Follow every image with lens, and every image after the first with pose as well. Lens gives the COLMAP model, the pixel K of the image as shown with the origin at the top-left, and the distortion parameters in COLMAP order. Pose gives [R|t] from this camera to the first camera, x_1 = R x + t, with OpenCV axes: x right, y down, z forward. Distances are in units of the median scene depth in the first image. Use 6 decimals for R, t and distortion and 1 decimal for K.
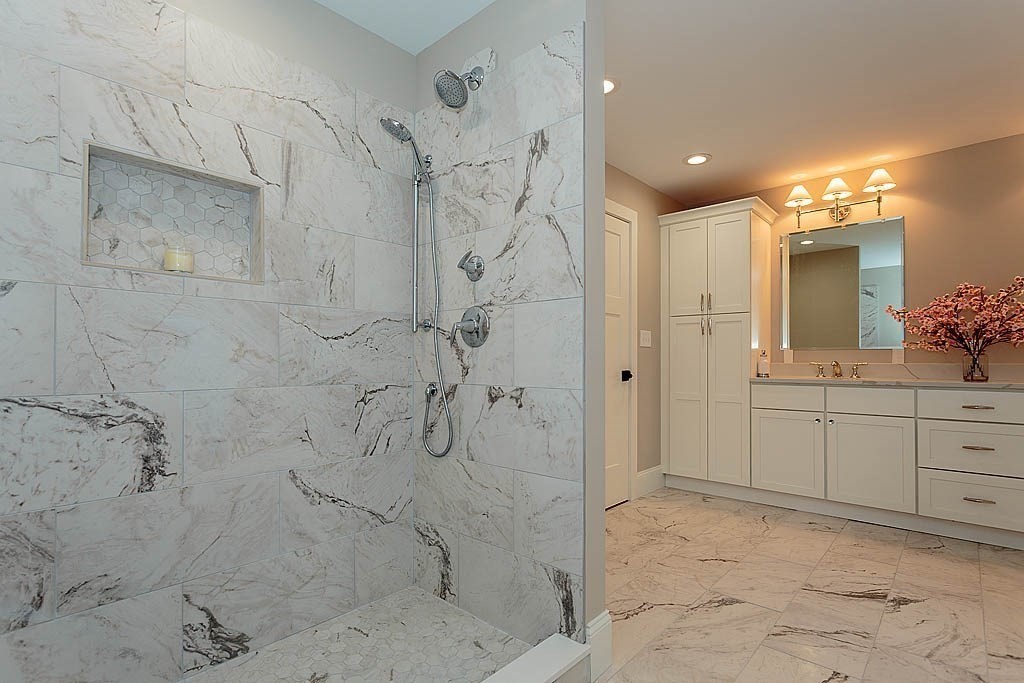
lens RADIAL K [[496.7, 0, 506.9], [0, 496.7, 354.6], [0, 0, 1]] dist [0.002046, 0.000142]
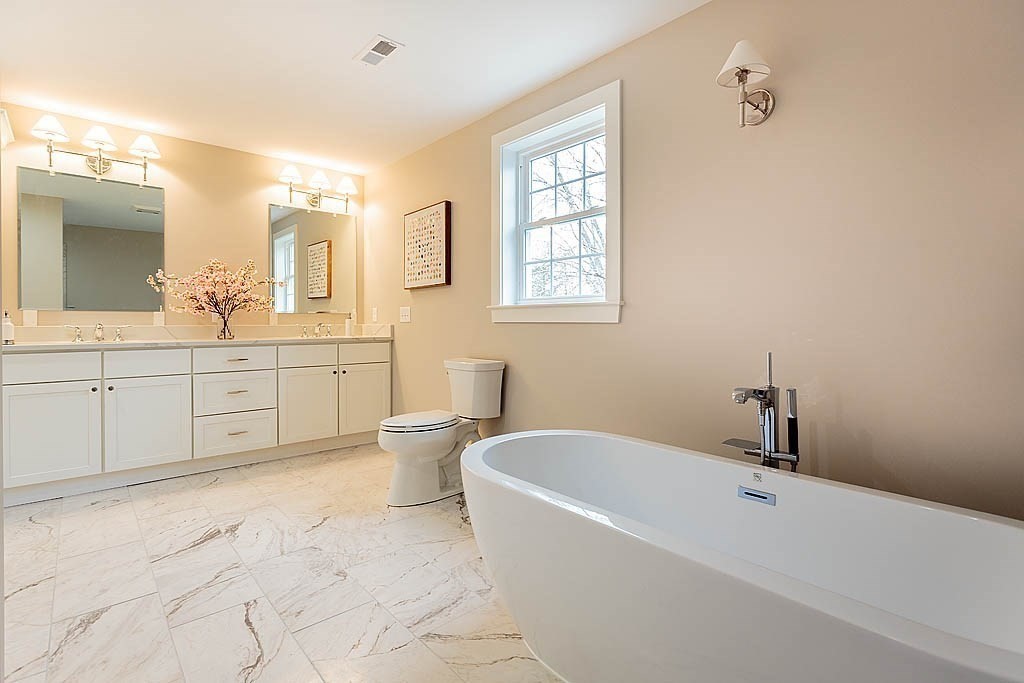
lens RADIAL K [[487.8, 0, 510.0], [0, 487.8, 325.0], [0, 0, 1]] dist [0.000599, -0.000107]
pose [[0.104157, -0.005335, 0.994547, -0.182847], [-0.010873, 0.999920, 0.006503, 0.001181], [-0.994501, -0.011491, 0.104090, 0.155675]]
